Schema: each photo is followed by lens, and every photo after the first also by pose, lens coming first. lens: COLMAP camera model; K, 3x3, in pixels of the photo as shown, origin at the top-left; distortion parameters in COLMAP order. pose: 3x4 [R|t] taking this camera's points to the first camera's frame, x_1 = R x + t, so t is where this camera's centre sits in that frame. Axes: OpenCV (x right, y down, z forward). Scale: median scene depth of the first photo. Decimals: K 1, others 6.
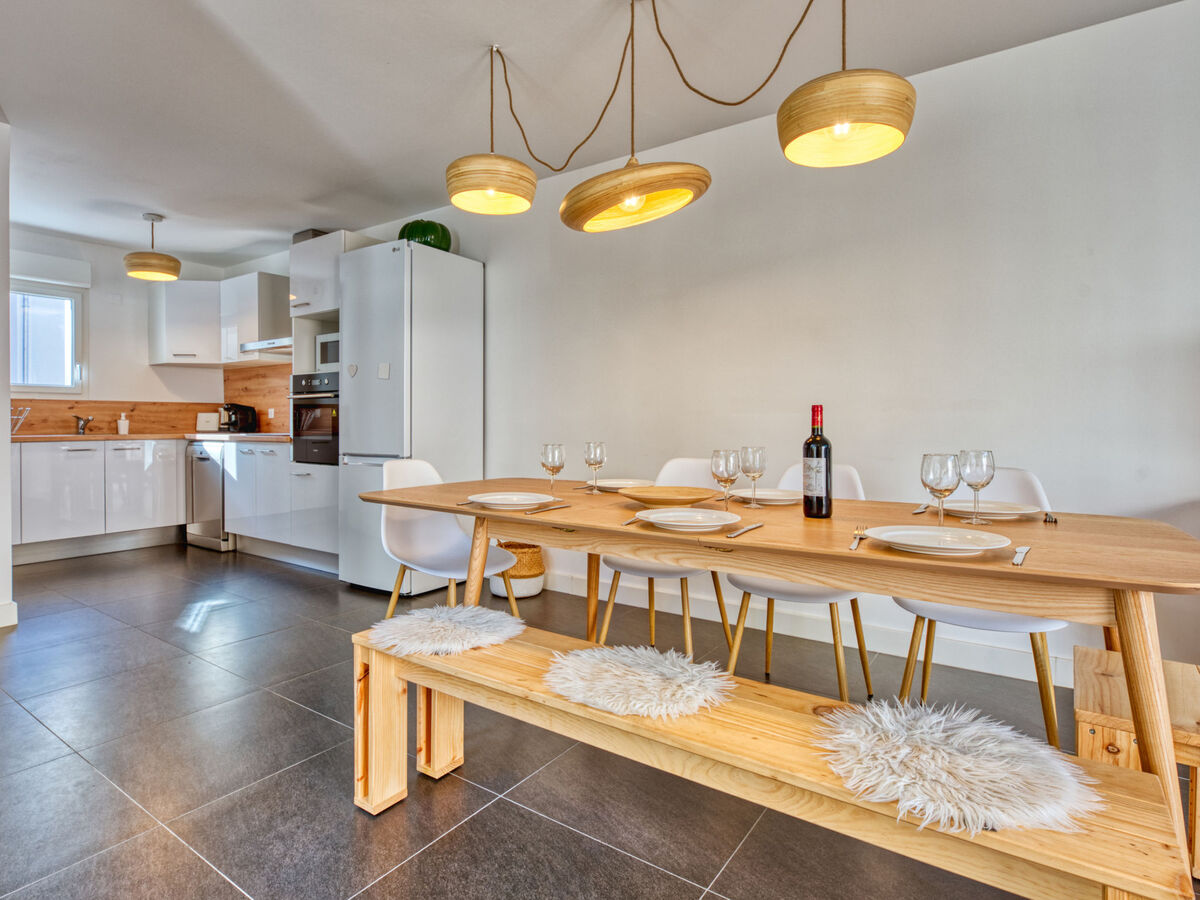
lens RADIAL K [[655.0, 0, 571.2], [0, 655.0, 424.3], [0, 0, 1]] dist [-0.017112, -0.001164]
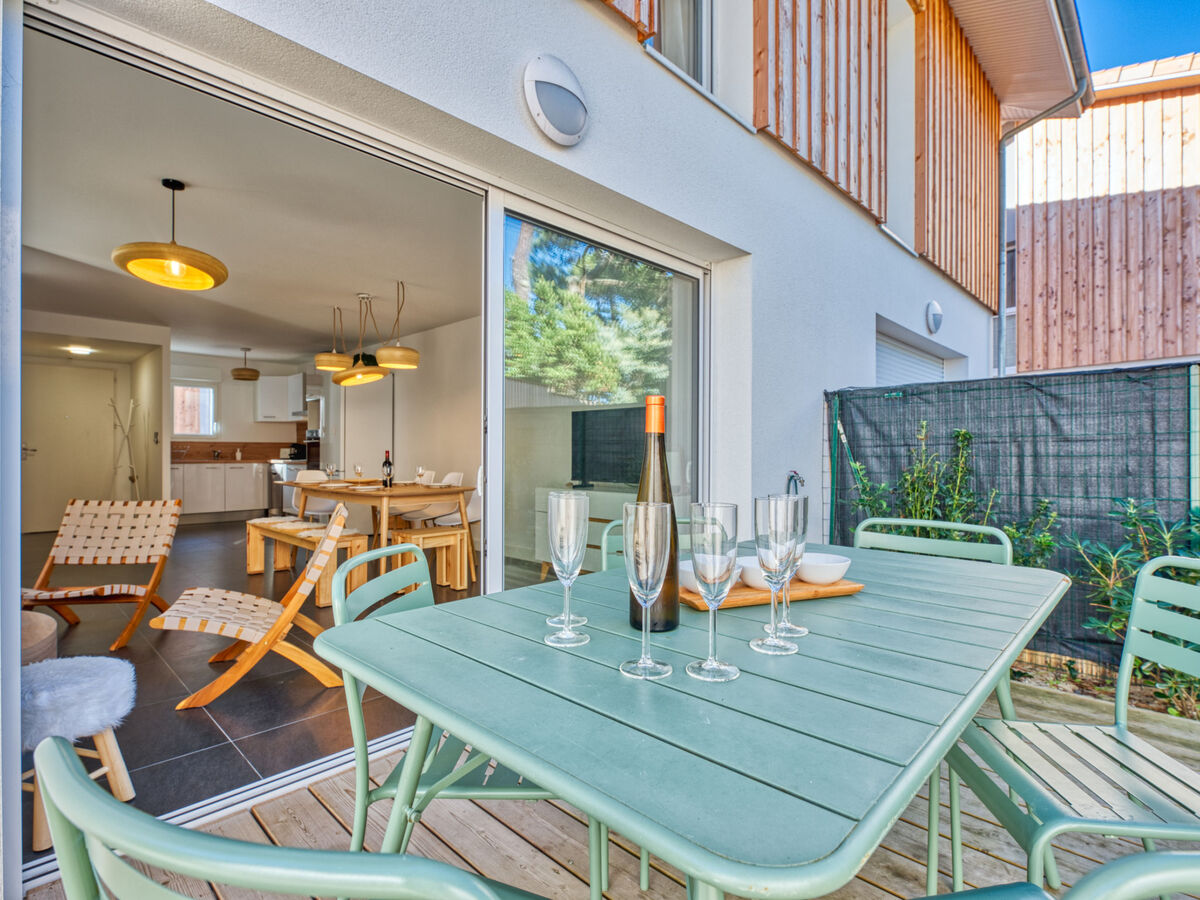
lens RADIAL K [[585.4, 0, 600.0], [0, 585.4, 450.0], [0, 0, 1]] dist [-0.003131, -0.000289]
pose [[0.990801, 0.001895, -0.135313, 0.577186], [-0.002895, 0.999970, -0.007198, -0.004053], [0.135295, 0.007524, 0.990777, -0.532268]]
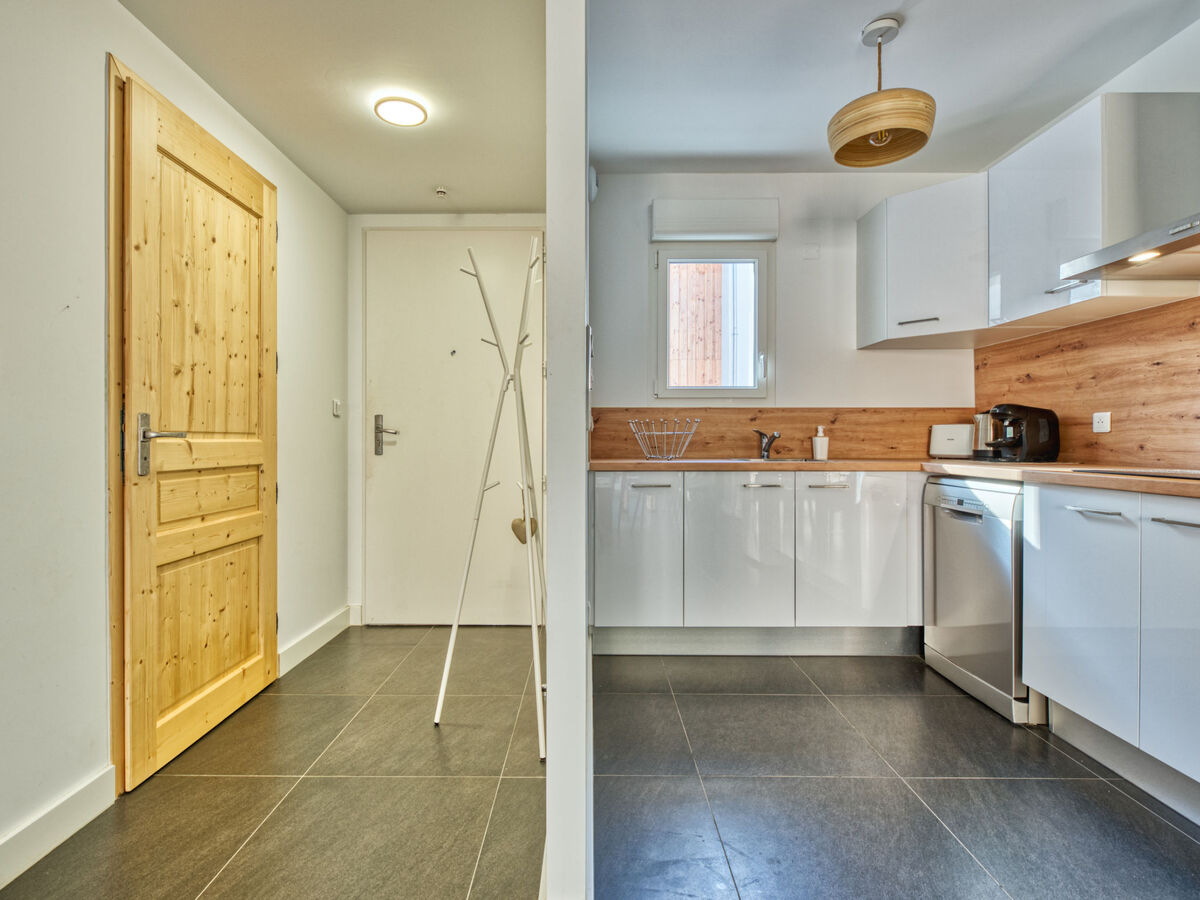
lens RADIAL K [[610.9, 0, 600.0], [0, 610.9, 450.0], [0, 0, 1]] dist [-0.013901, -0.000584]
pose [[0.598205, 0.014815, -0.801206, -0.345994], [-0.003775, 0.999870, 0.015670, -0.002331], [0.801334, -0.006349, 0.598183, 0.476811]]
